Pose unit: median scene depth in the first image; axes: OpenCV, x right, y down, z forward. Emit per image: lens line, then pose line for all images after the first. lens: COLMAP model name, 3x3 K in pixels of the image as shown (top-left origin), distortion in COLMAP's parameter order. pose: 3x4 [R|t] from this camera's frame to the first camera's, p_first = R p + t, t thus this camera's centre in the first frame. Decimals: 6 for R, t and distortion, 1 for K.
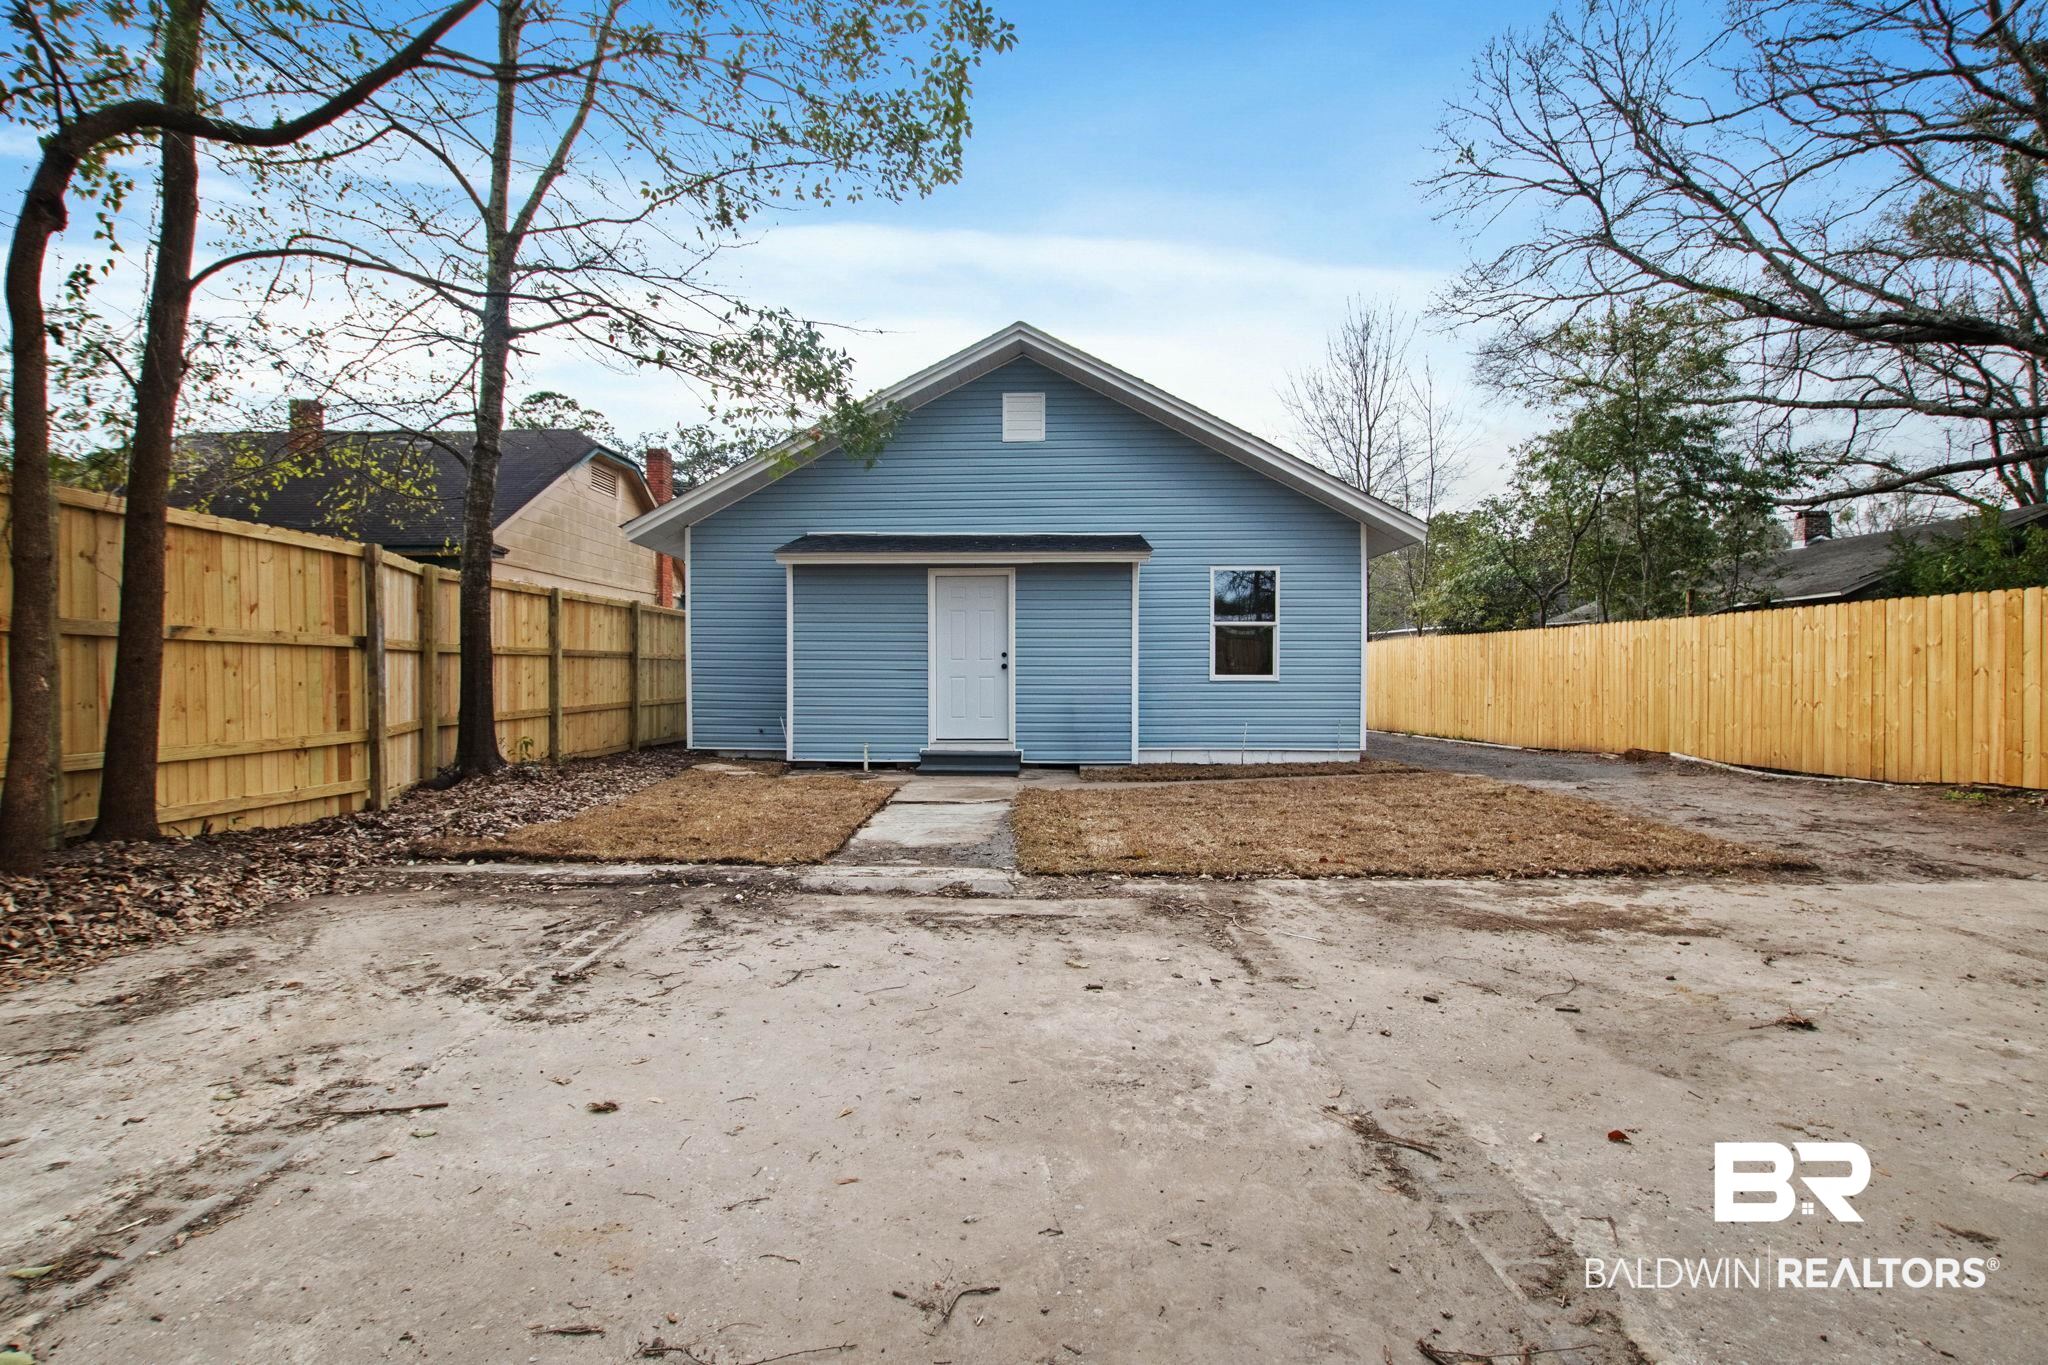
lens RADIAL K [[934.0, 0, 1029.5], [0, 934.0, 690.5], [0, 0, 1]] dist [0.003906, -0.000456]
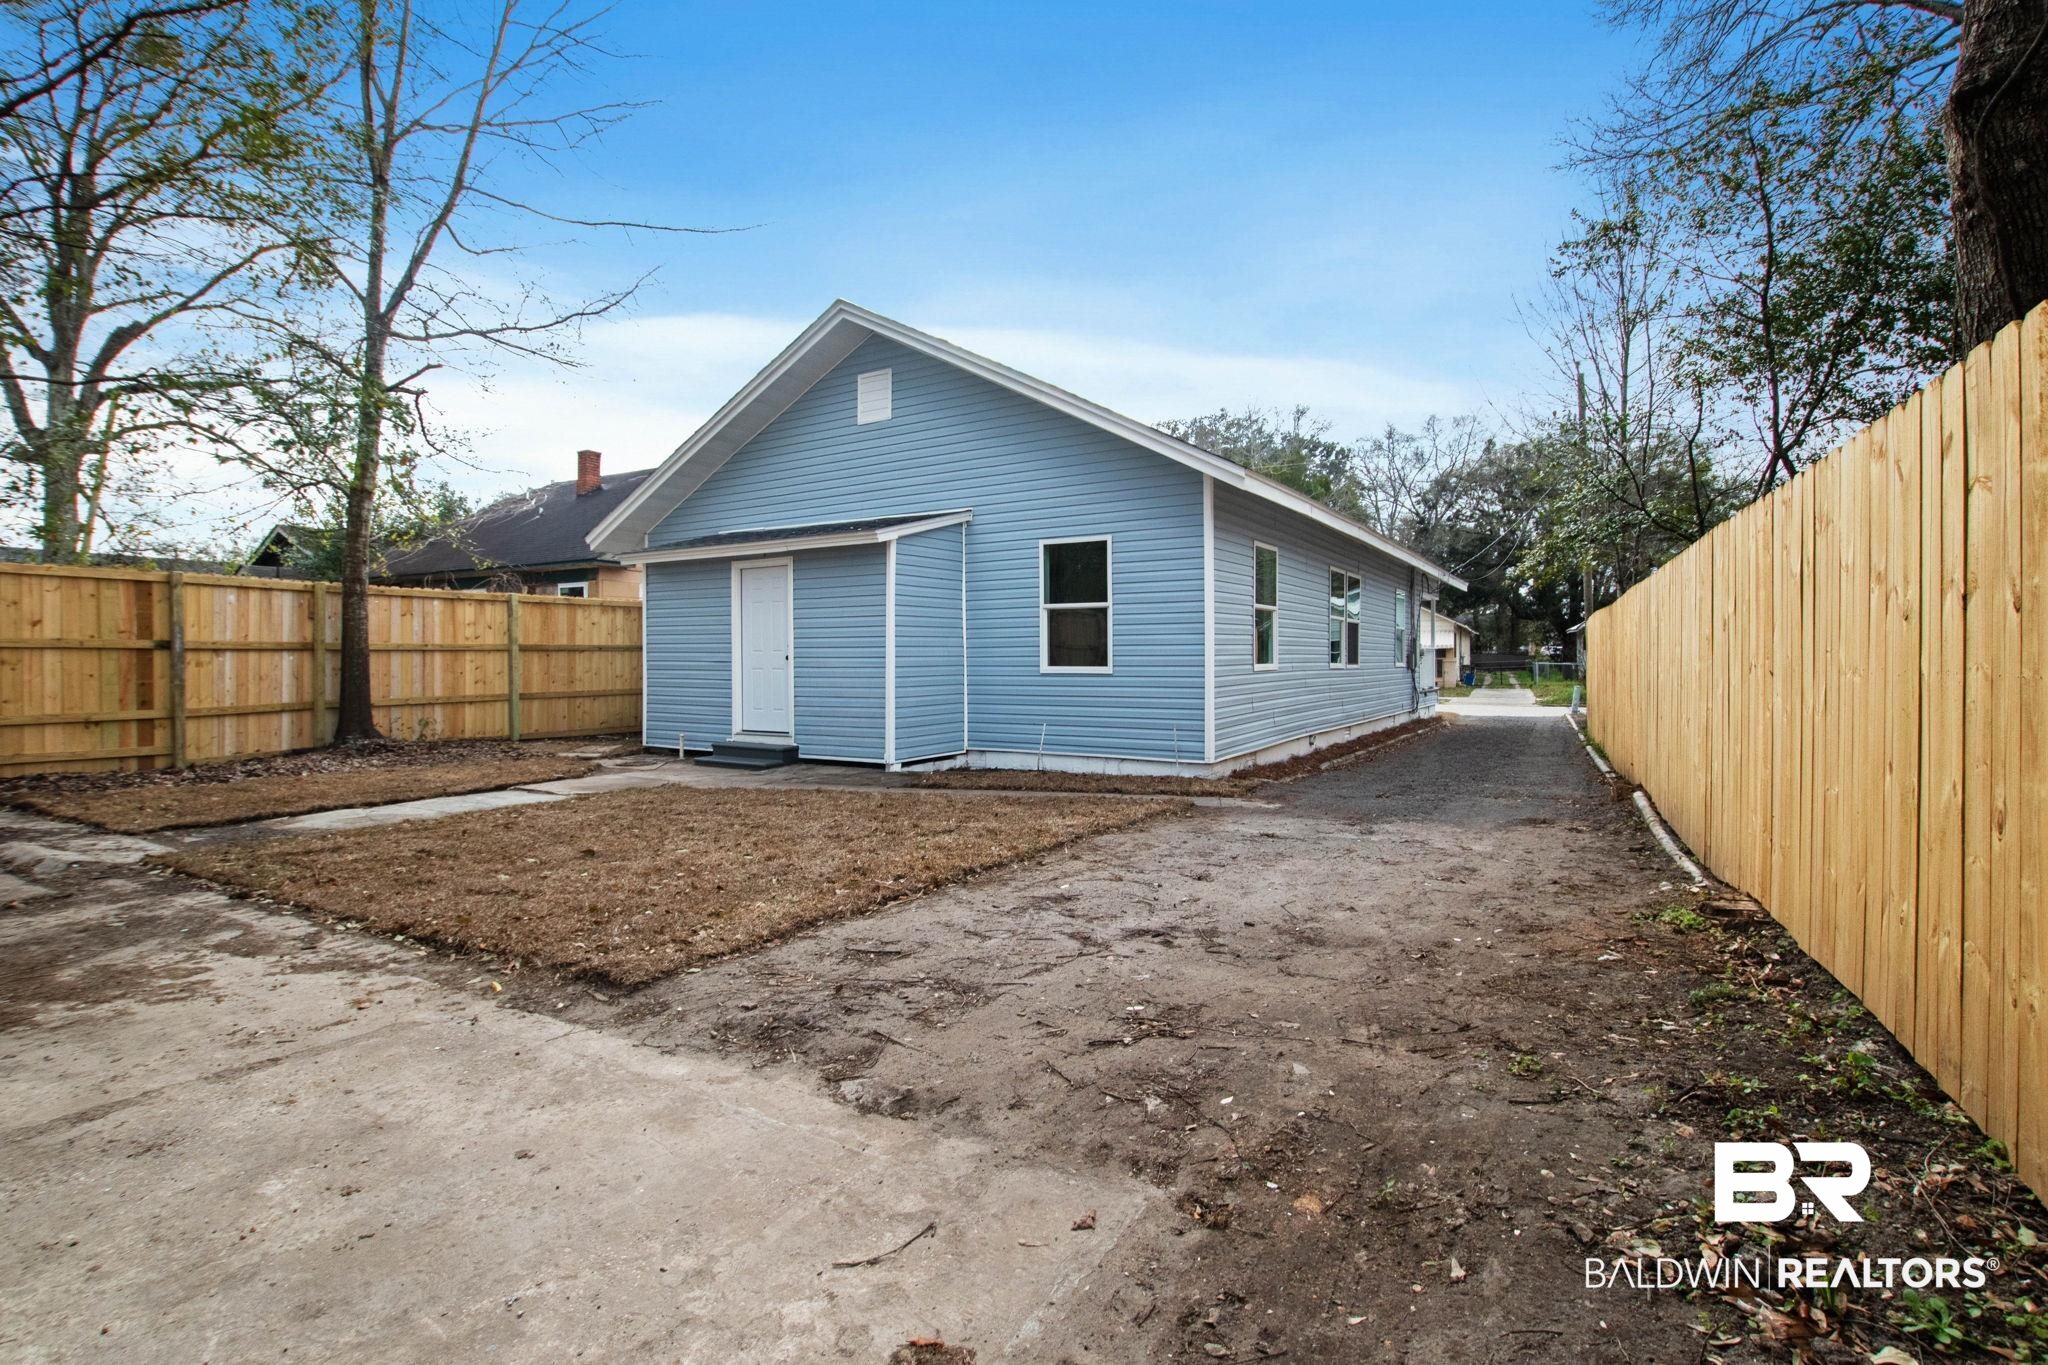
lens RADIAL K [[916.7, 0, 1044.6], [0, 916.7, 674.5], [0, 0, 1]] dist [0.004067, 0.000095]
pose [[0.875812, 0.006279, -0.482612, 0.676429], [-0.006113, 0.999979, 0.001918, -0.011973], [0.482614, 0.001270, 0.875832, 0.292551]]
